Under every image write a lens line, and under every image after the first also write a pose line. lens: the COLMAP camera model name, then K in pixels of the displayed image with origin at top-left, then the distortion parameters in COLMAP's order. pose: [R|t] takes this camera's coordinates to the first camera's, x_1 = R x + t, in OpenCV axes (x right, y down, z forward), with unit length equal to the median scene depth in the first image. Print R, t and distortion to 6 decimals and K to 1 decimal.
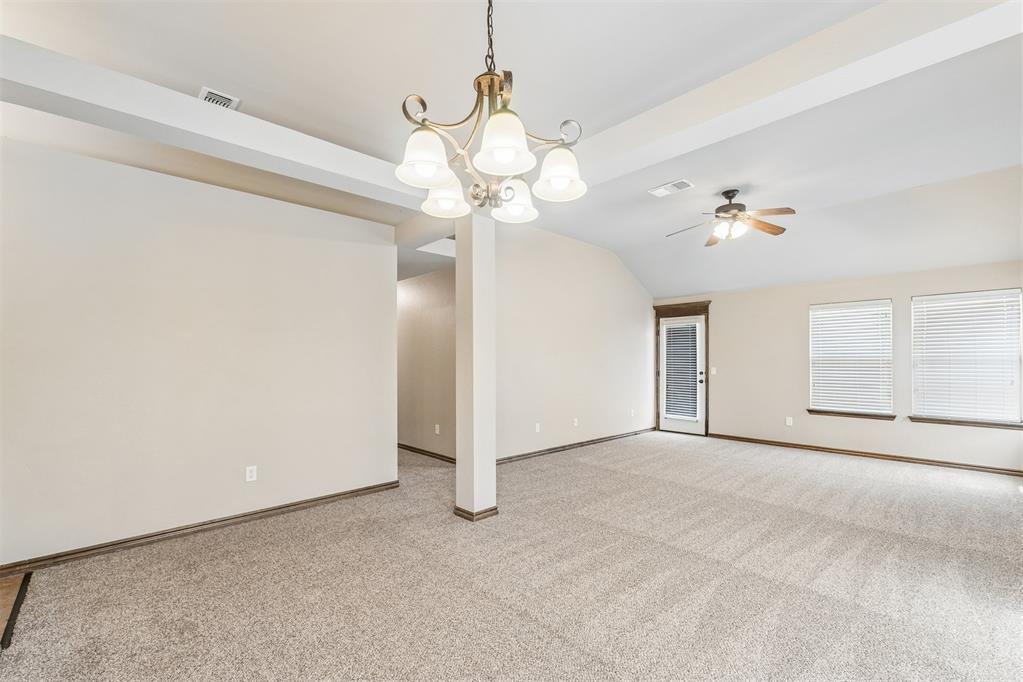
lens RADIAL K [[431.0, 0, 511.4], [0, 431.0, 348.8], [0, 0, 1]] dist [0.007001, 0.000121]
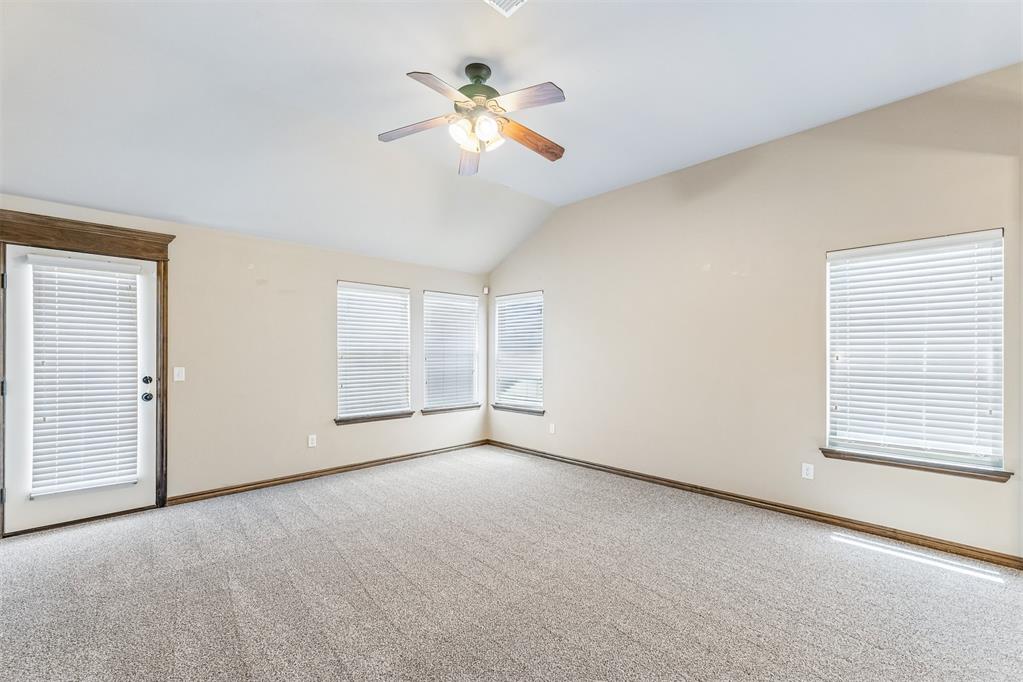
lens RADIAL K [[431.0, 0, 513.2], [0, 431.0, 349.3], [0, 0, 1]] dist [0.007001, 0.000121]
pose [[-0.017572, 0.015089, 0.999732, -0.054783], [-0.023401, 0.999606, -0.015499, 0.020397], [-0.999572, -0.023668, -0.017212, 0.612164]]
